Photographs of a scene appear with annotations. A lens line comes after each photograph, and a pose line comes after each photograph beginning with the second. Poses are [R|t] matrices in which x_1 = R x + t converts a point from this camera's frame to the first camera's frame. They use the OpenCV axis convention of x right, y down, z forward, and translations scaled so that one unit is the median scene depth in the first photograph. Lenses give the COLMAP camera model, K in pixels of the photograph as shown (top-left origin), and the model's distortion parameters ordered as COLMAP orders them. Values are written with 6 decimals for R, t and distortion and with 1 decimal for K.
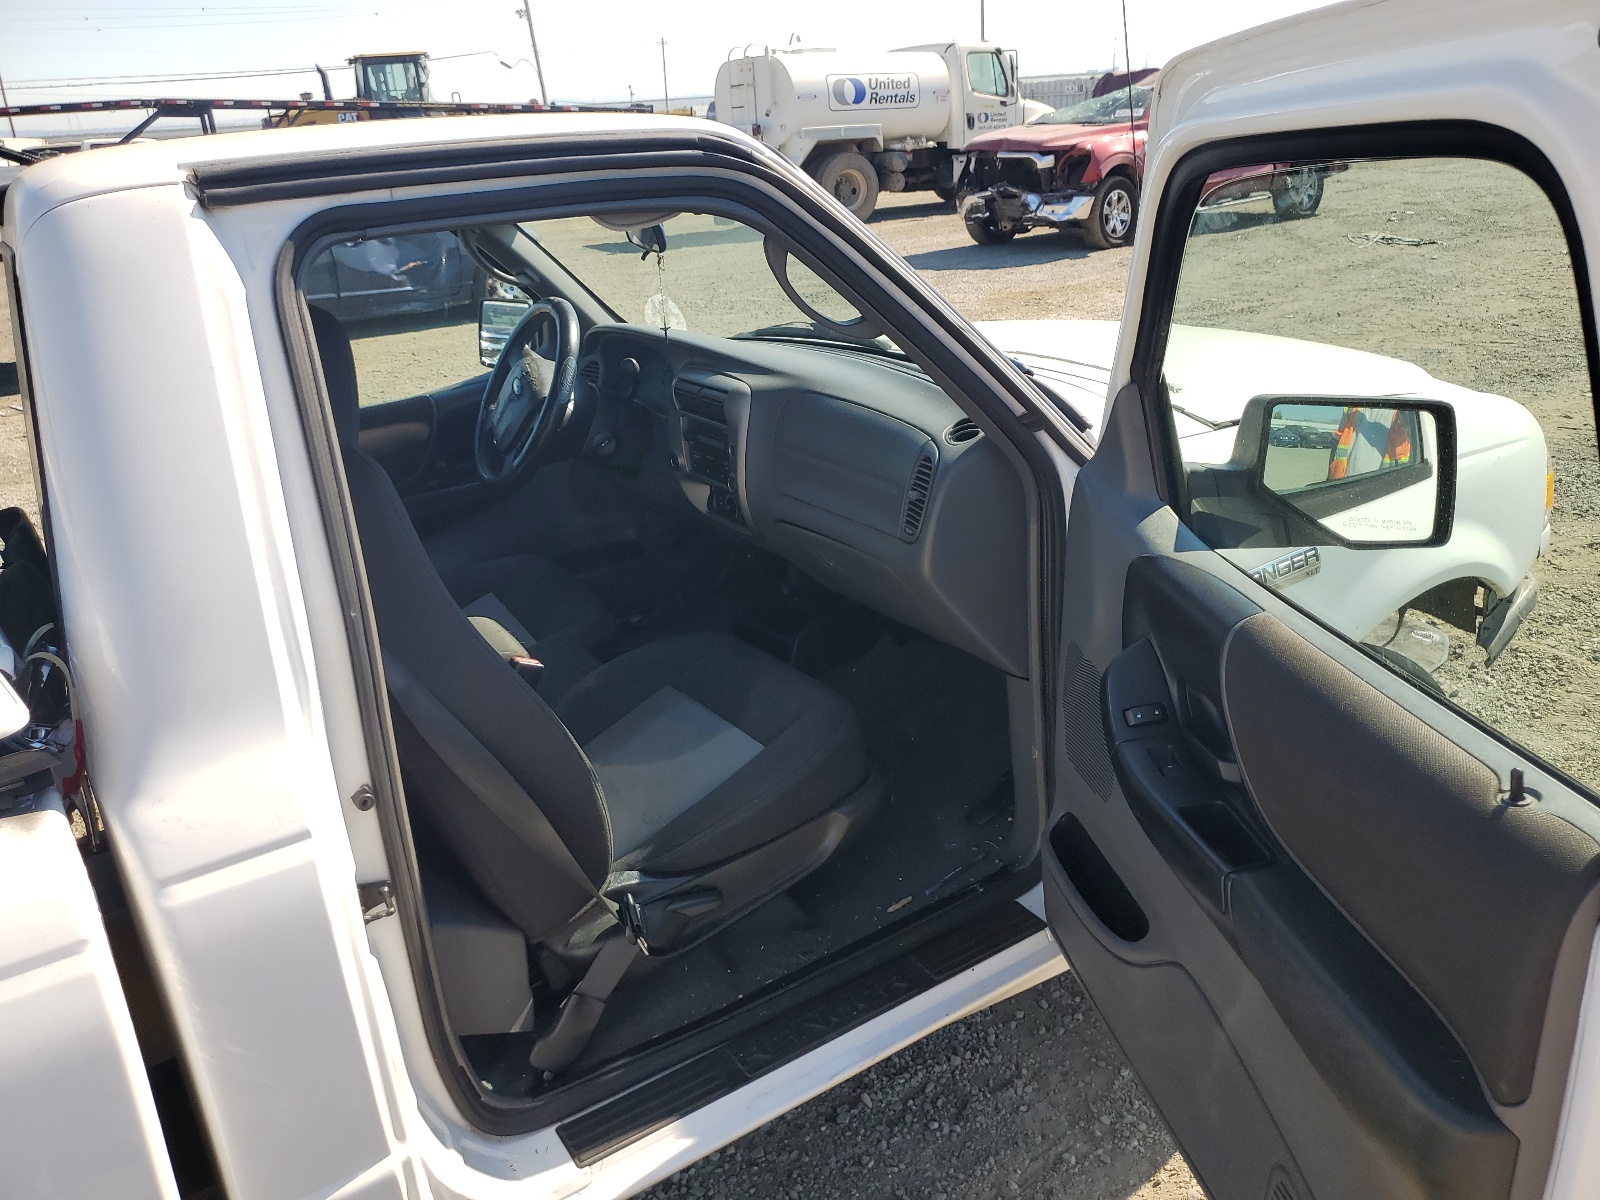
lens RADIAL K [[1229.3, 0, 793.1], [0, 1229.3, 539.0], [0, 0, 1]] dist [-0.001856, -0.001207]
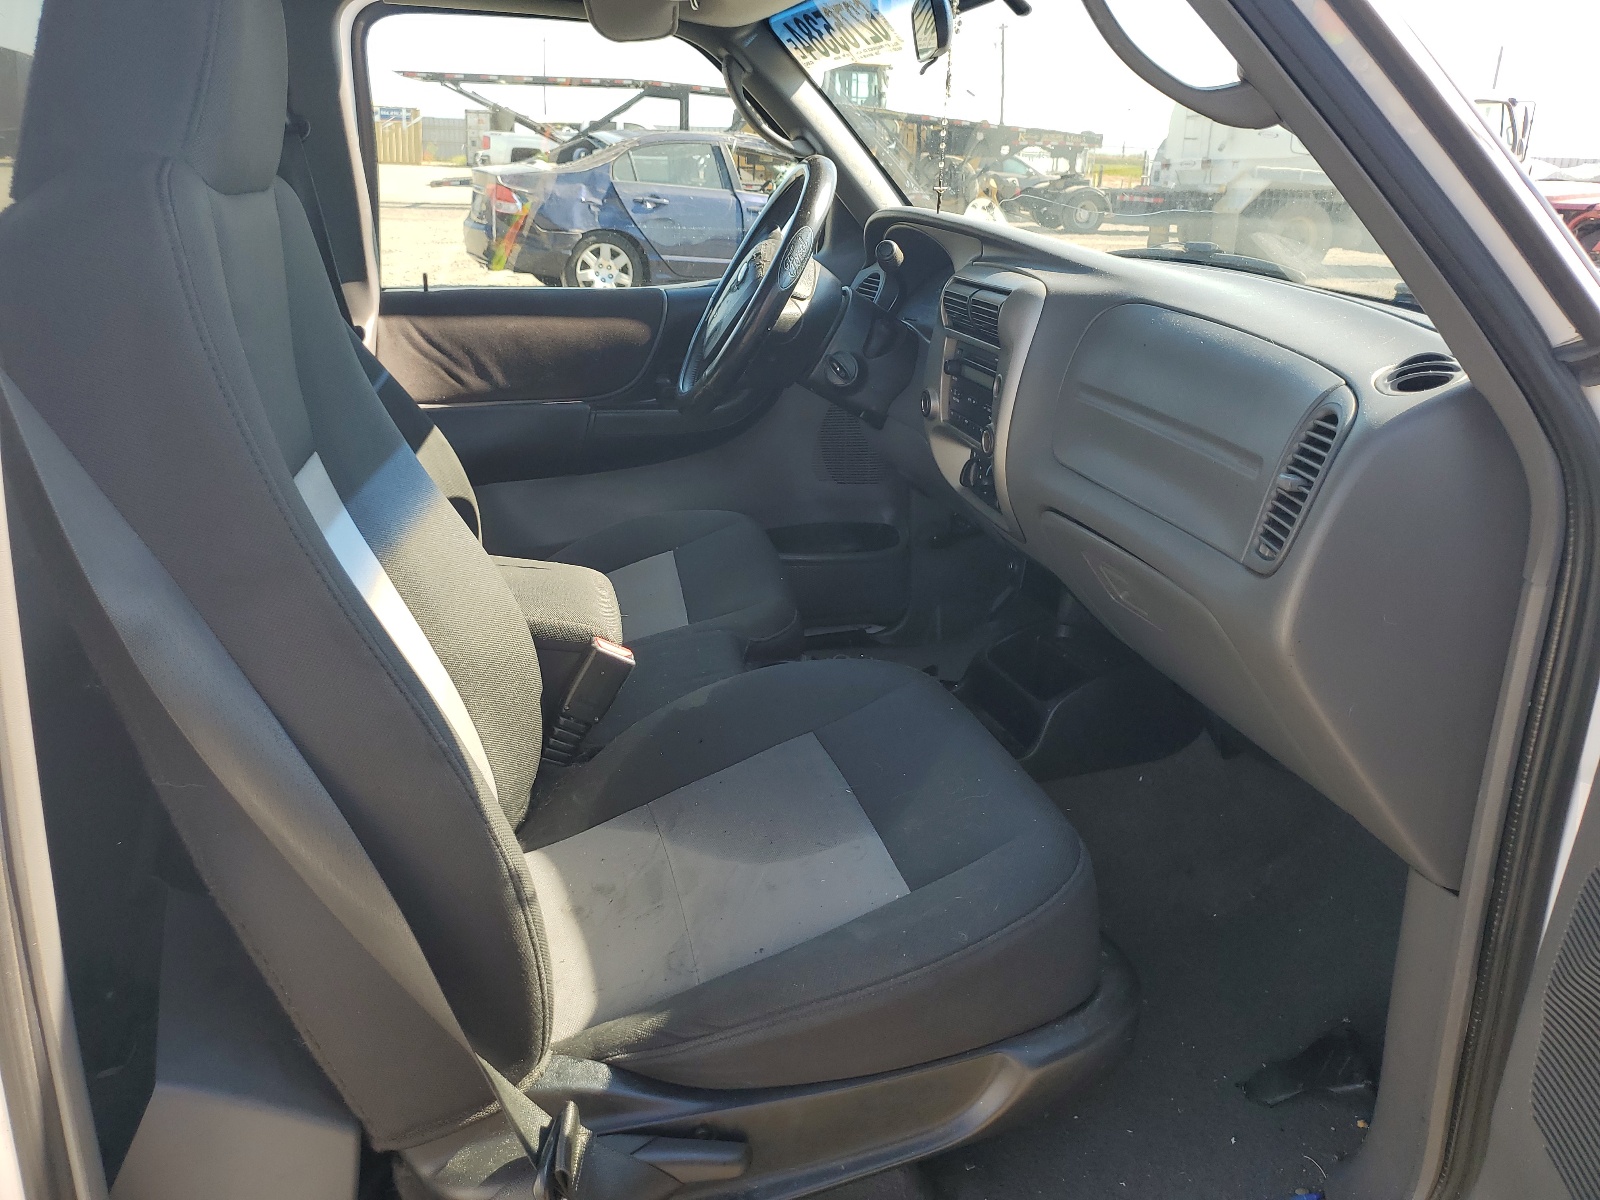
lens RADIAL K [[1229.5, 0, 805.4], [0, 1229.5, 516.7], [0, 0, 1]] dist [-0.002644, -0.003260]
pose [[0.939247, 0.190139, -0.285767, 0.044839], [-0.200753, 0.979609, -0.008029, 0.015974], [0.278413, 0.064910, 0.958265, 0.349855]]
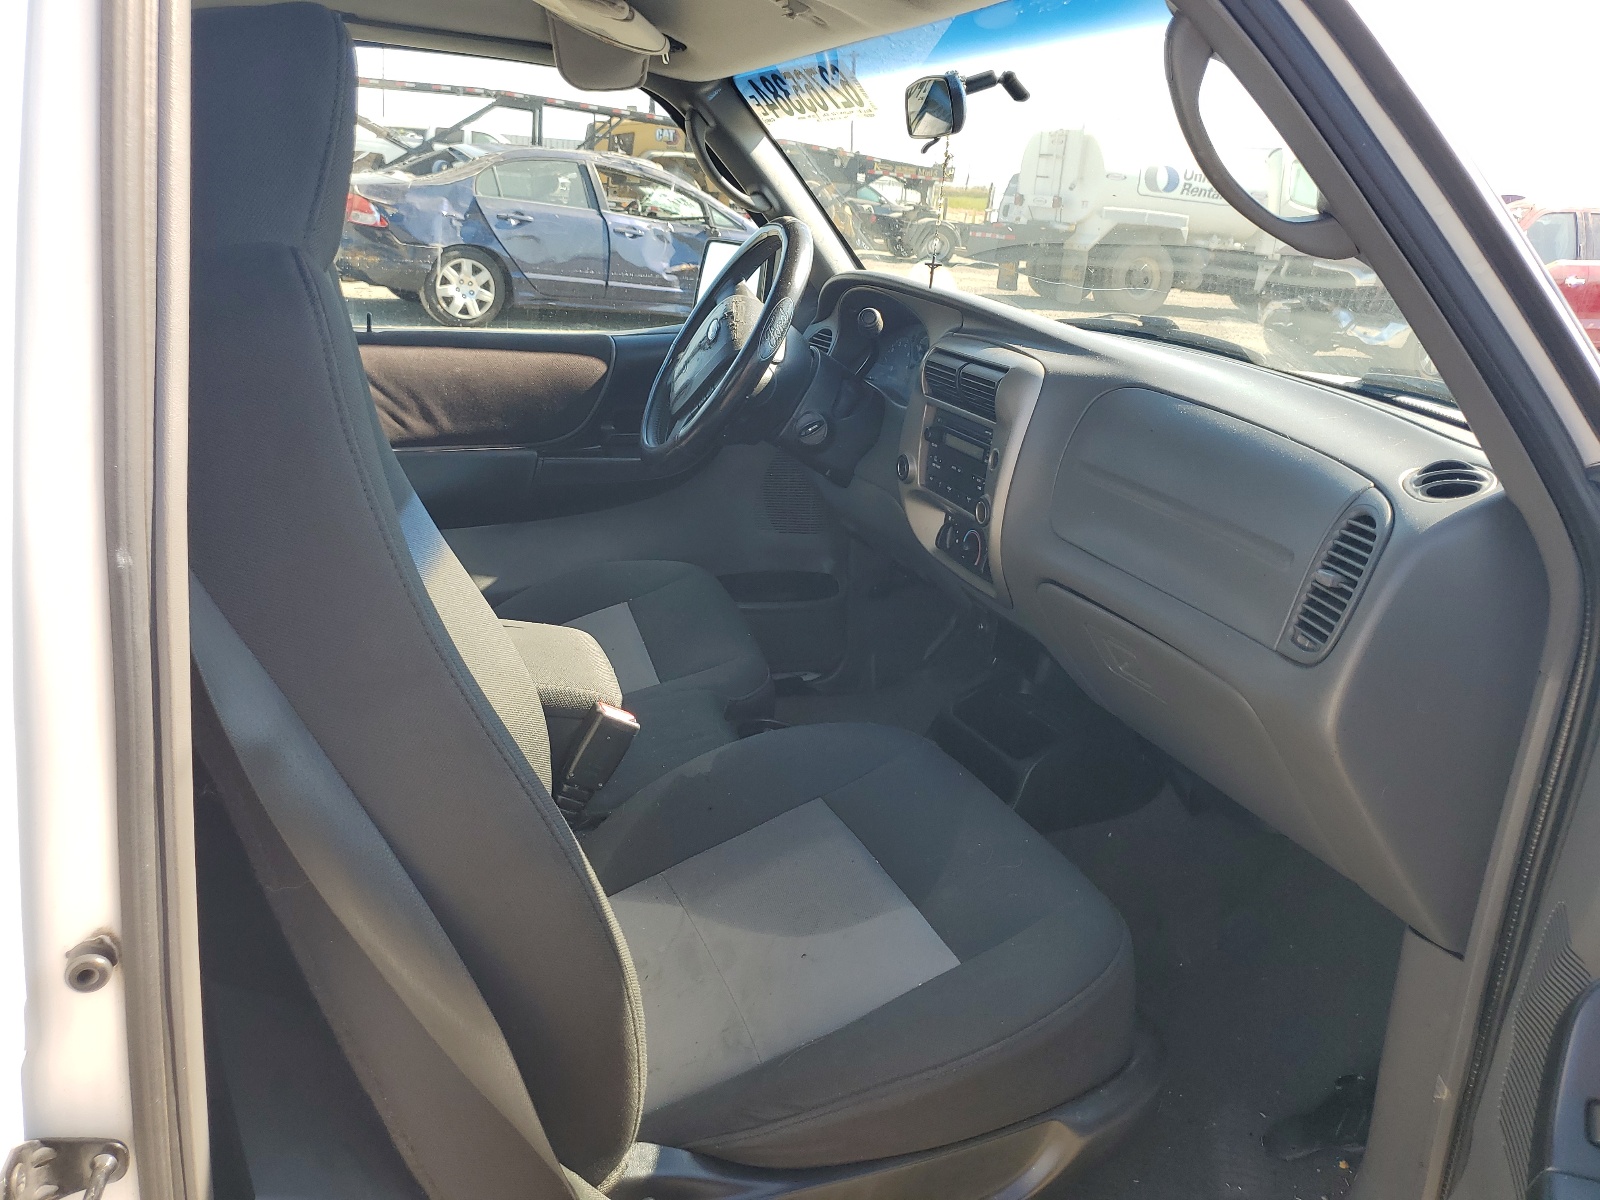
lens RADIAL K [[1229.3, 0, 793.1], [0, 1229.3, 539.0], [0, 0, 1]] dist [-0.001856, -0.001207]
pose [[0.962503, 0.203587, -0.179274, -0.025089], [-0.212267, 0.976738, -0.030436, 0.009741], [0.168908, 0.067348, 0.983328, 0.323853]]
